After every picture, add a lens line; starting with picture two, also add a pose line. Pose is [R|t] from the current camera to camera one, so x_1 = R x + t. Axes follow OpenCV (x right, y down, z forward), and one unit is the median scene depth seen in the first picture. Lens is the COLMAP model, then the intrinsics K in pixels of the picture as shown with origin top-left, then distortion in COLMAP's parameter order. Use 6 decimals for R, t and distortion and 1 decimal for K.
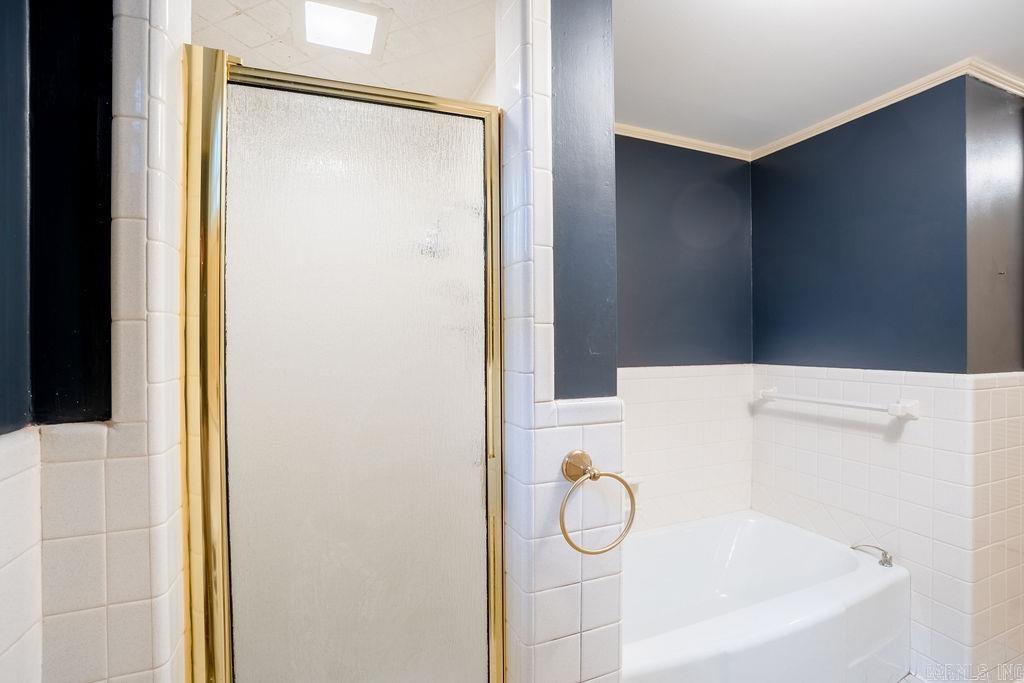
lens RADIAL K [[471.3, 0, 510.9], [0, 471.3, 340.5], [0, 0, 1]] dist [-0.051271, 0.010683]
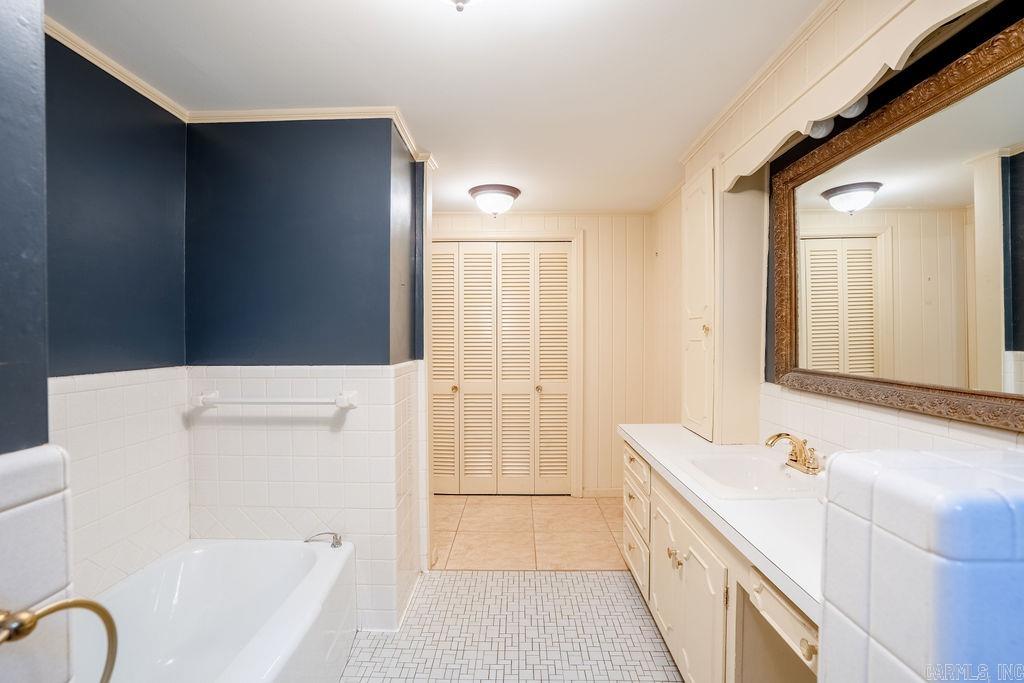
lens RADIAL K [[471.3, 0, 521.6], [0, 471.3, 342.4], [0, 0, 1]] dist [-0.051271, 0.010683]
pose [[0.383760, -0.009400, 0.923385, -0.016661], [0.001759, 0.999954, 0.009449, 0.001465], [-0.923431, -0.002002, 0.383759, 0.169266]]
